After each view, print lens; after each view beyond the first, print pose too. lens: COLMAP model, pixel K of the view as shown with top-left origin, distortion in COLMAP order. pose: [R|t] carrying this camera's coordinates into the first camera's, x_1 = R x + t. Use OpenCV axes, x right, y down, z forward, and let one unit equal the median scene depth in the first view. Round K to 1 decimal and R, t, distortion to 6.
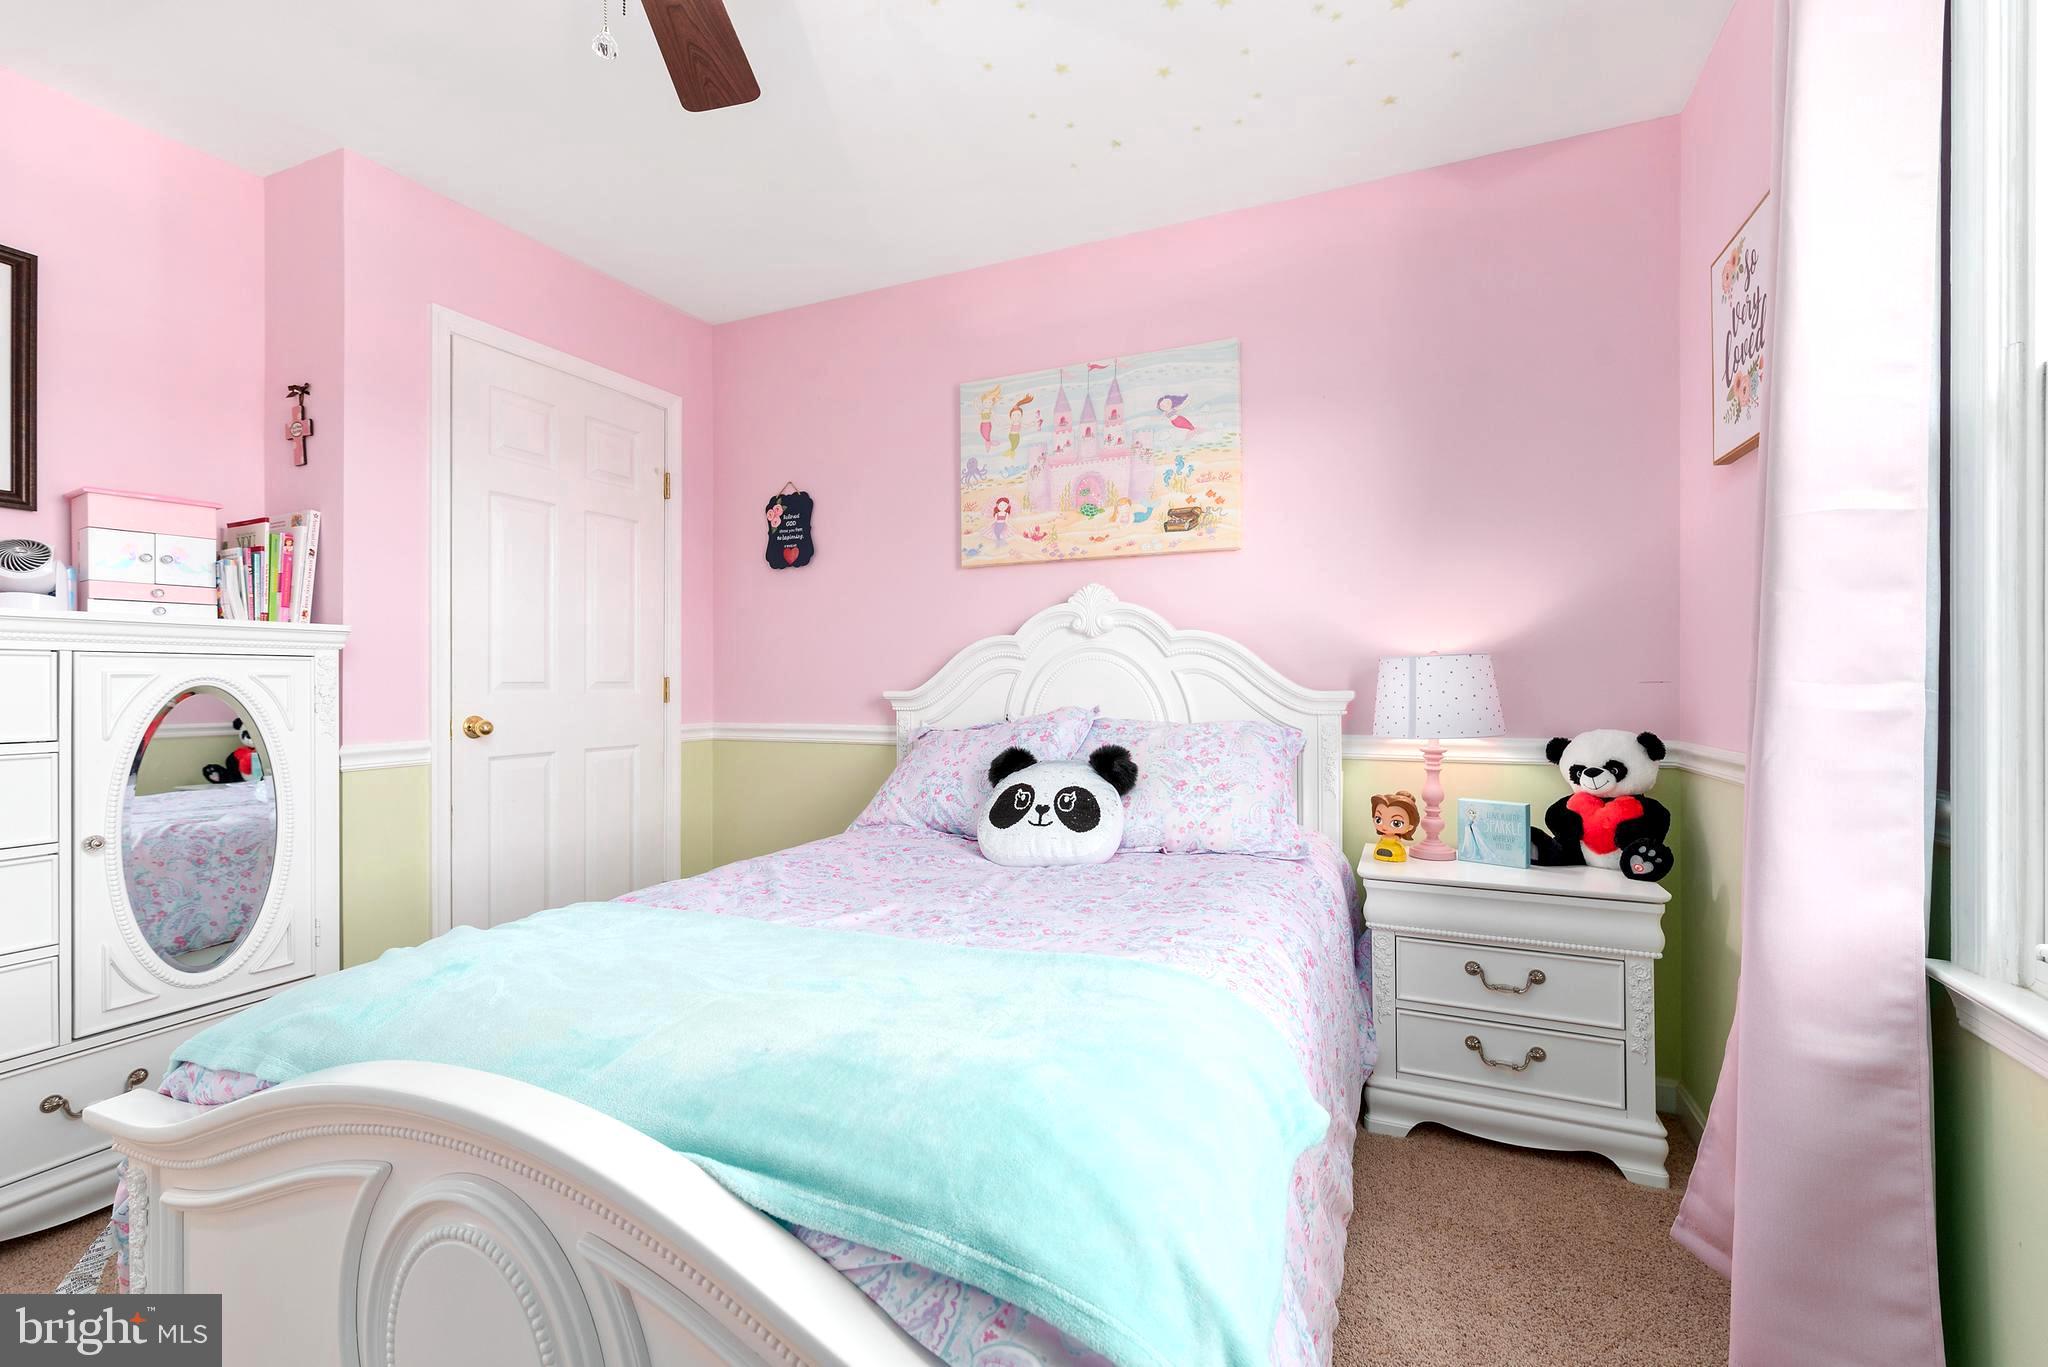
lens RADIAL K [[874.2, 0, 1019.8], [0, 874.2, 686.2], [0, 0, 1]] dist [0.003188, -0.001557]
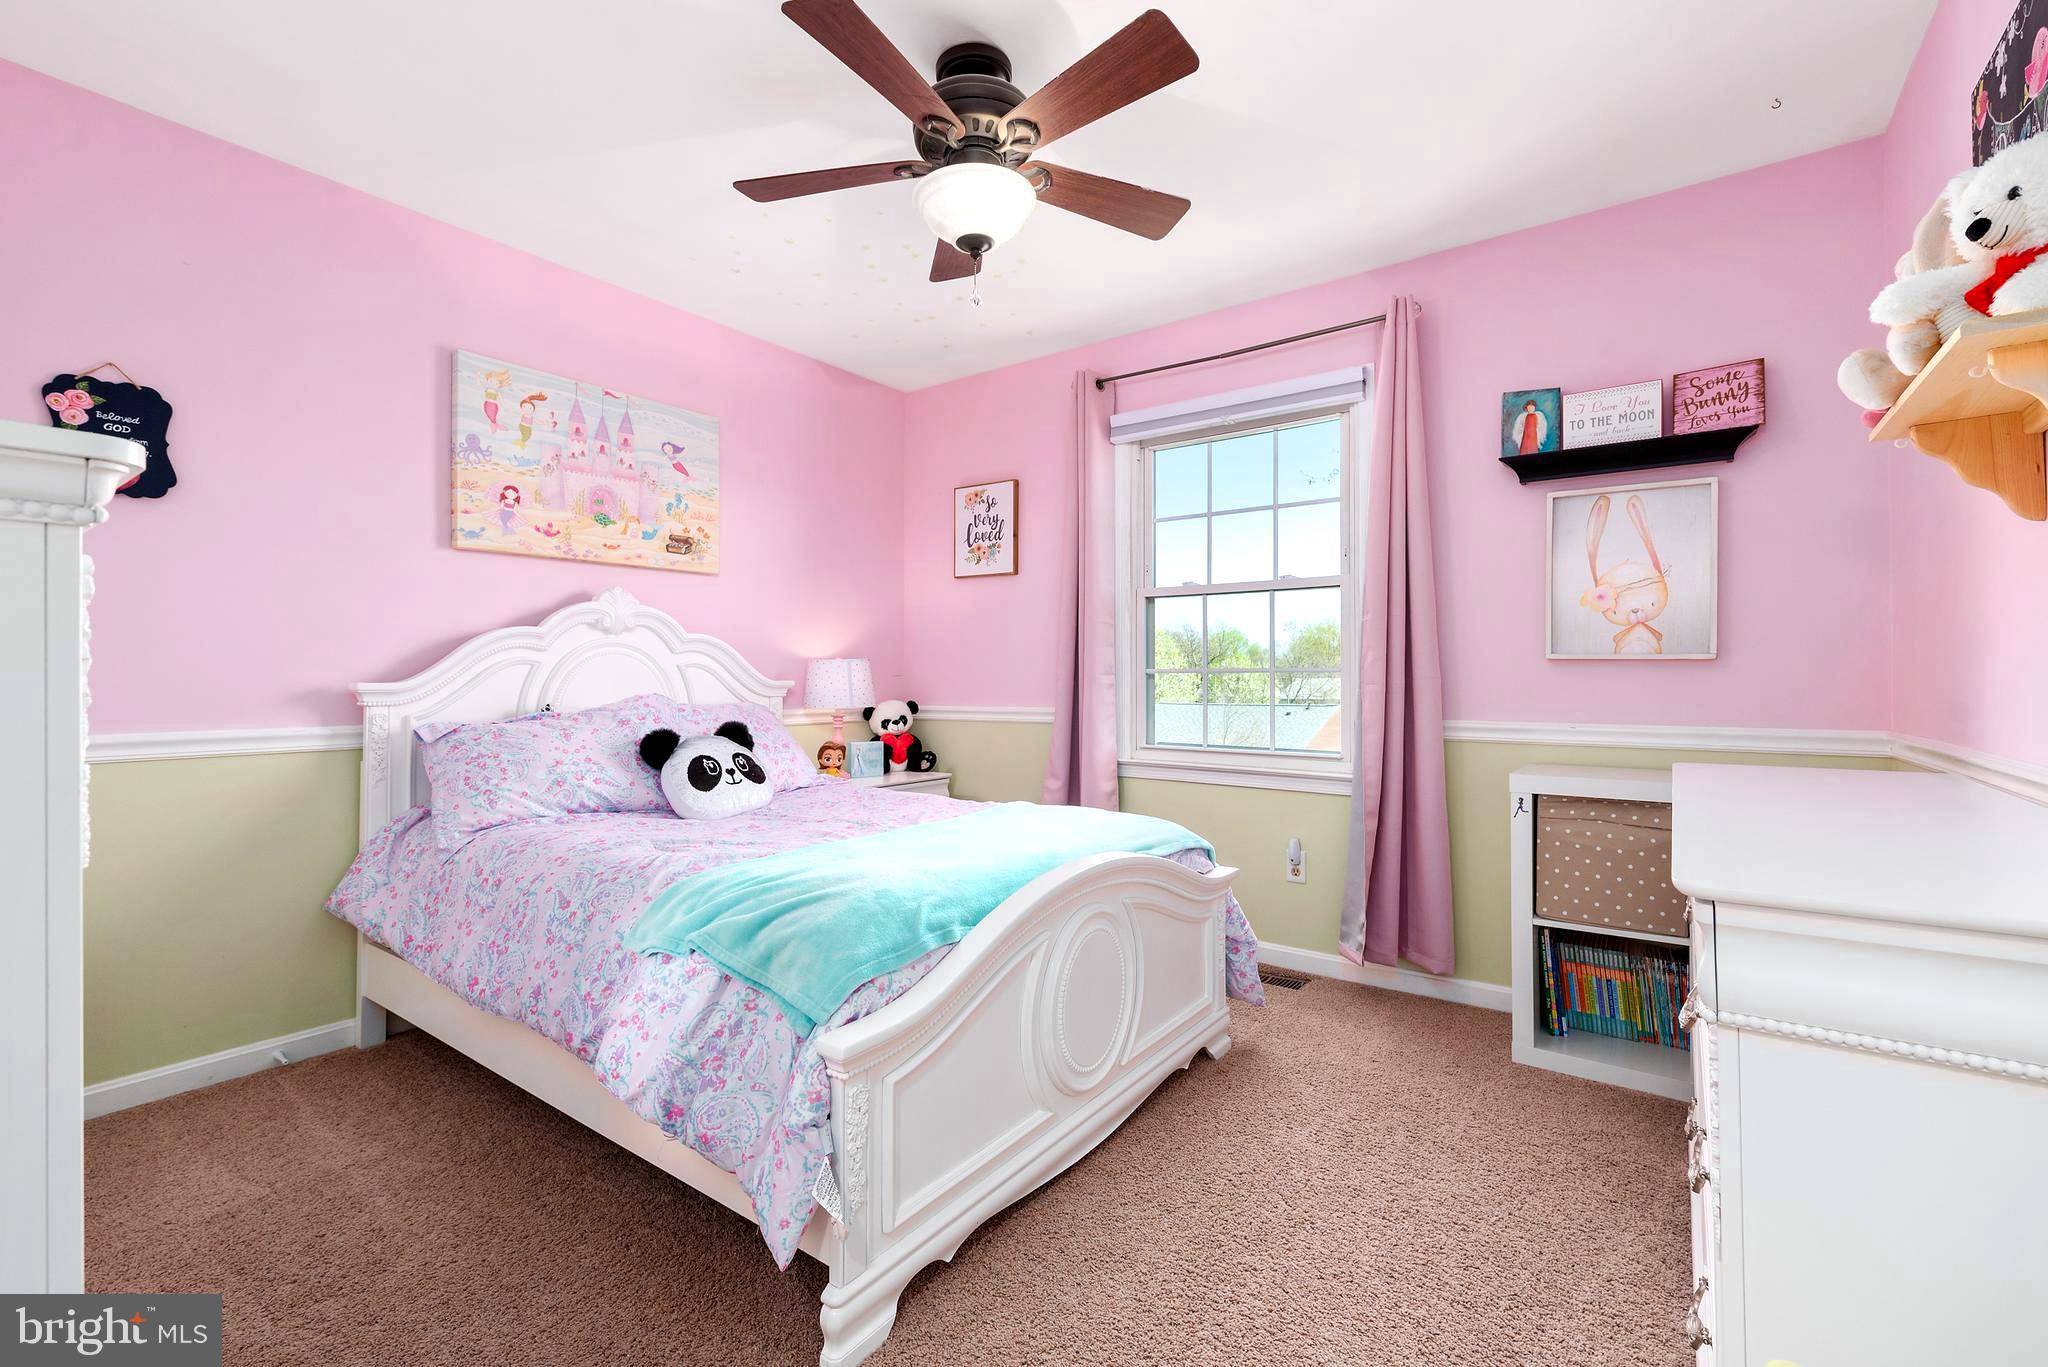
lens RADIAL K [[874.2, 0, 1024.1], [0, 874.2, 678.2], [0, 0, 1]] dist [0.003188, -0.001557]
pose [[0.219461, 0.004632, 0.975610, -0.890336], [0.007946, 0.999947, -0.006535, 0.012498], [-0.975589, 0.009187, 0.219412, 0.233621]]
